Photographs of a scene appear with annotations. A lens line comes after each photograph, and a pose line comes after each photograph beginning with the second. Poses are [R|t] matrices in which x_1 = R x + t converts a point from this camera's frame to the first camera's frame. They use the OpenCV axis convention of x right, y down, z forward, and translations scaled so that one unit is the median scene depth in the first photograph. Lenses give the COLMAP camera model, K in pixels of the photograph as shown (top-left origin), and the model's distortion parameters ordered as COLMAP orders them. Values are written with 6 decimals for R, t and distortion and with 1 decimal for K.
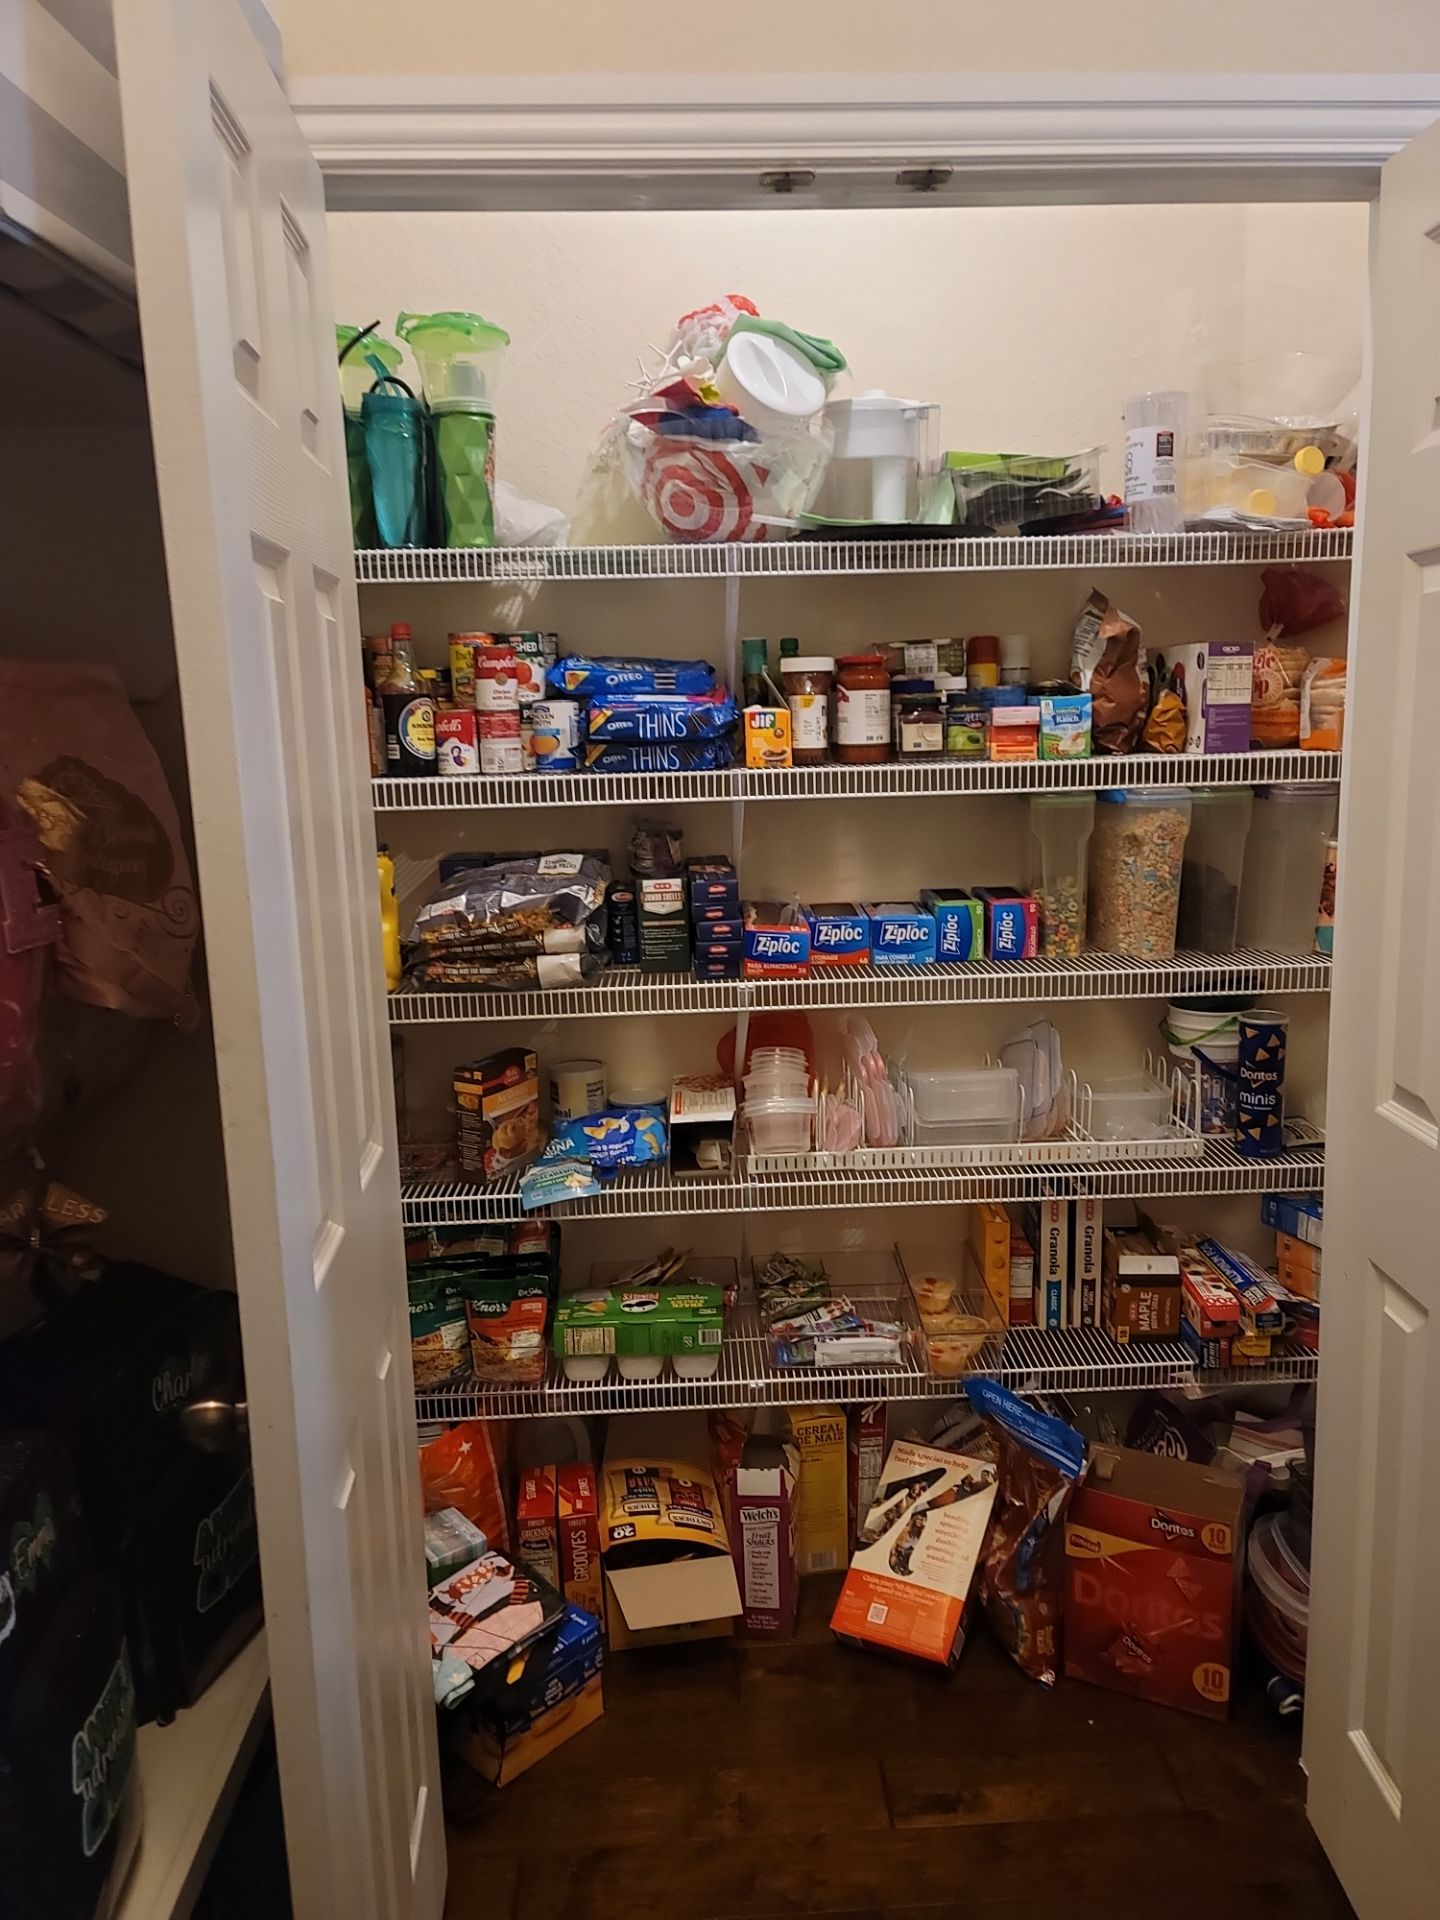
lens RADIAL K [[1453.6, 0, 723.2], [0, 1453.6, 963.2], [0, 0, 1]] dist [0.033275, -0.002113]
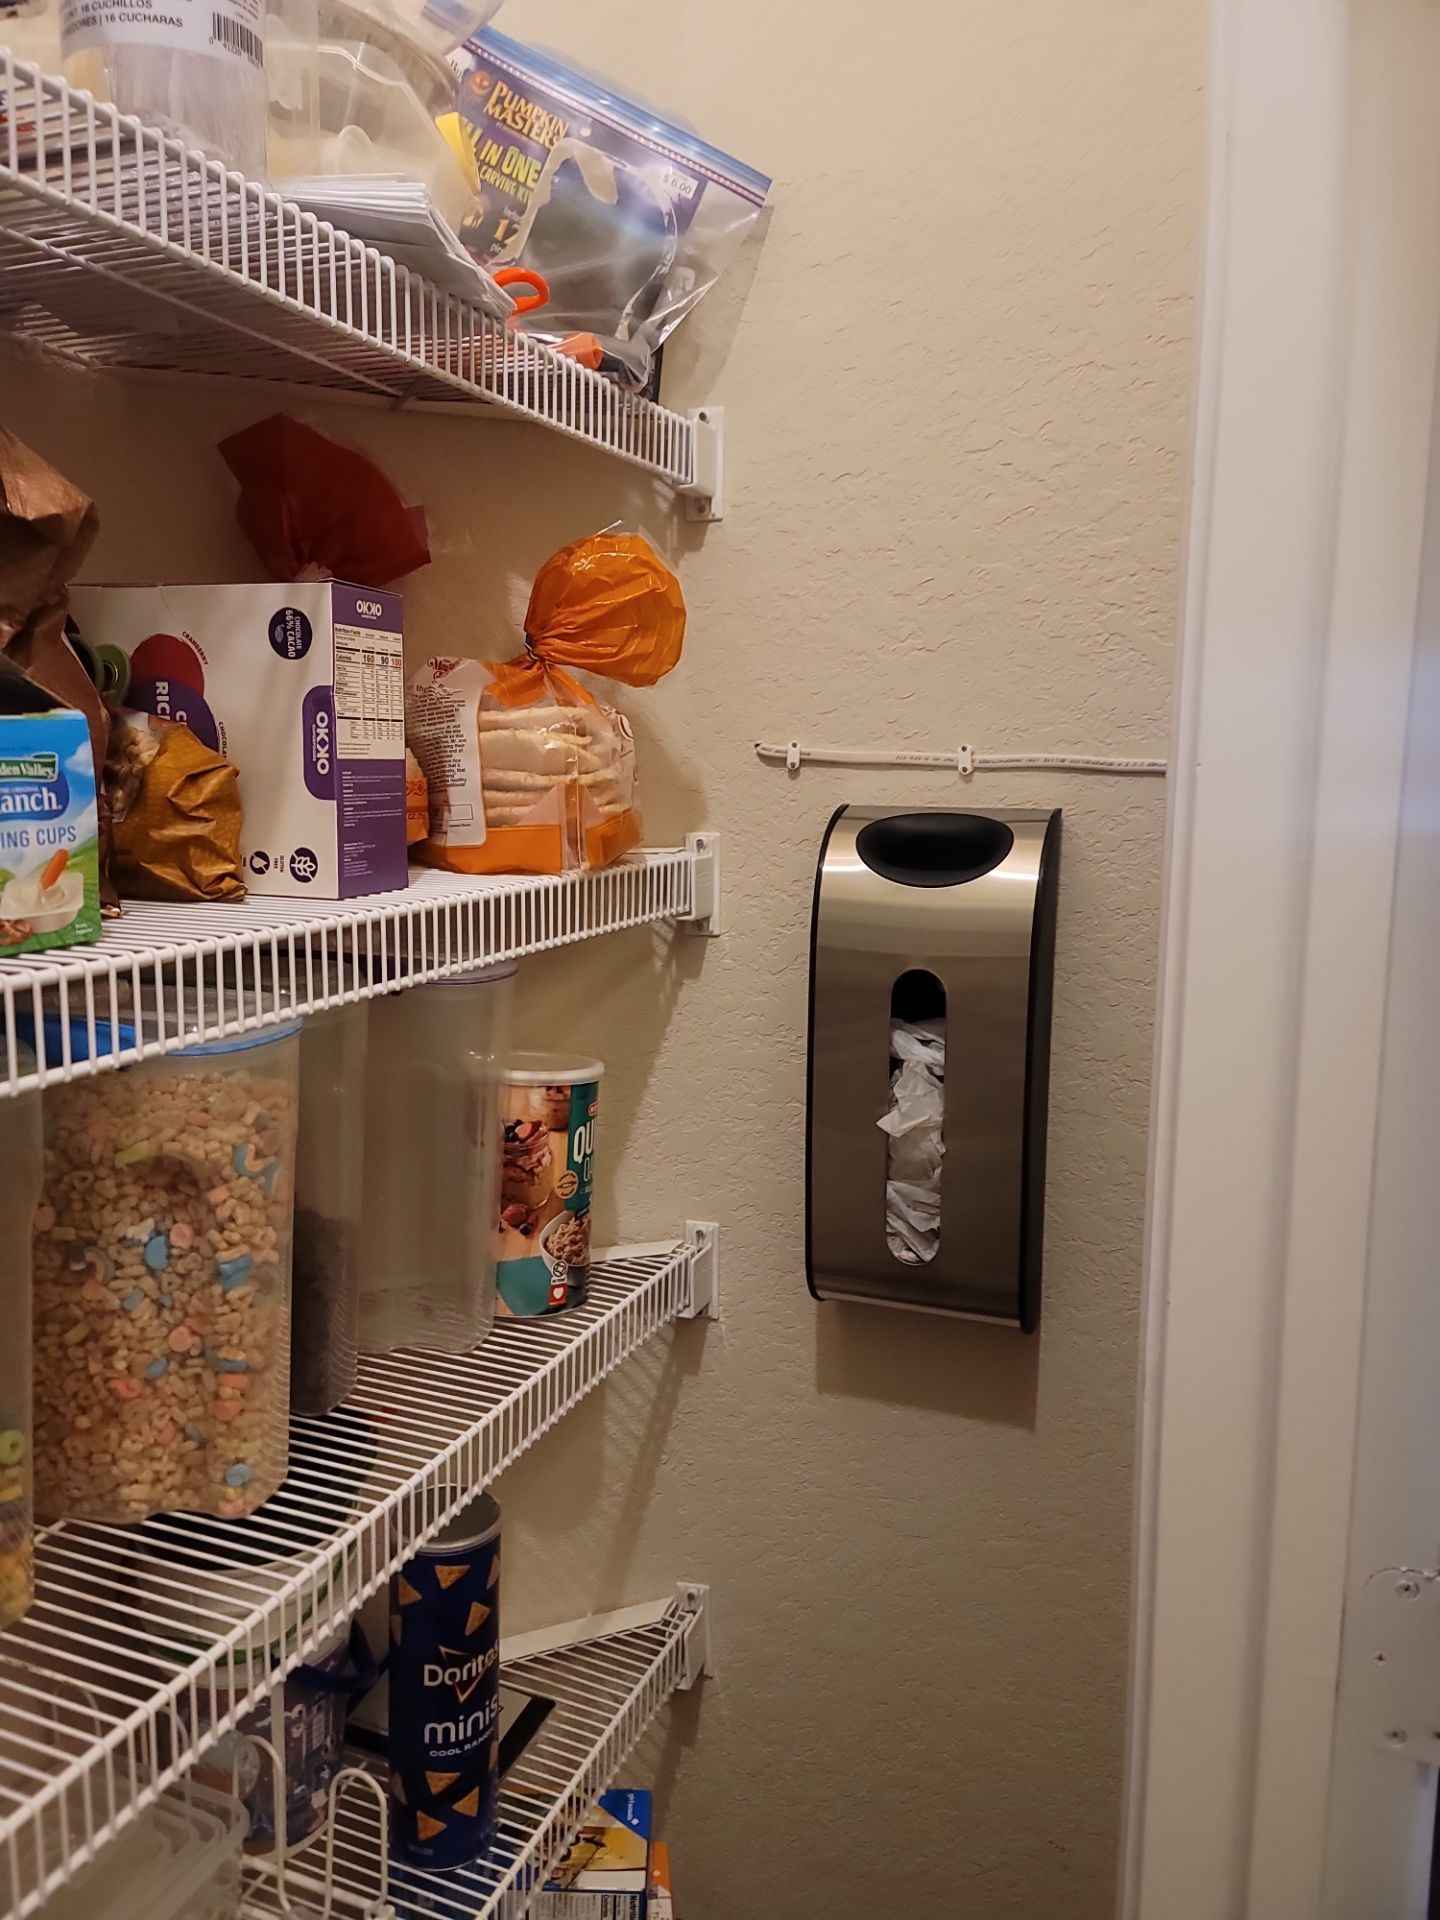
lens RADIAL K [[1453.6, 0, 715.8], [0, 1453.6, 961.5], [0, 0, 1]] dist [0.033275, -0.002113]
pose [[0.419310, -0.103570, 0.901916, 0.048811], [0.137982, 0.989200, 0.049444, -0.133091], [-0.897296, 0.103715, 0.429072, 0.768285]]
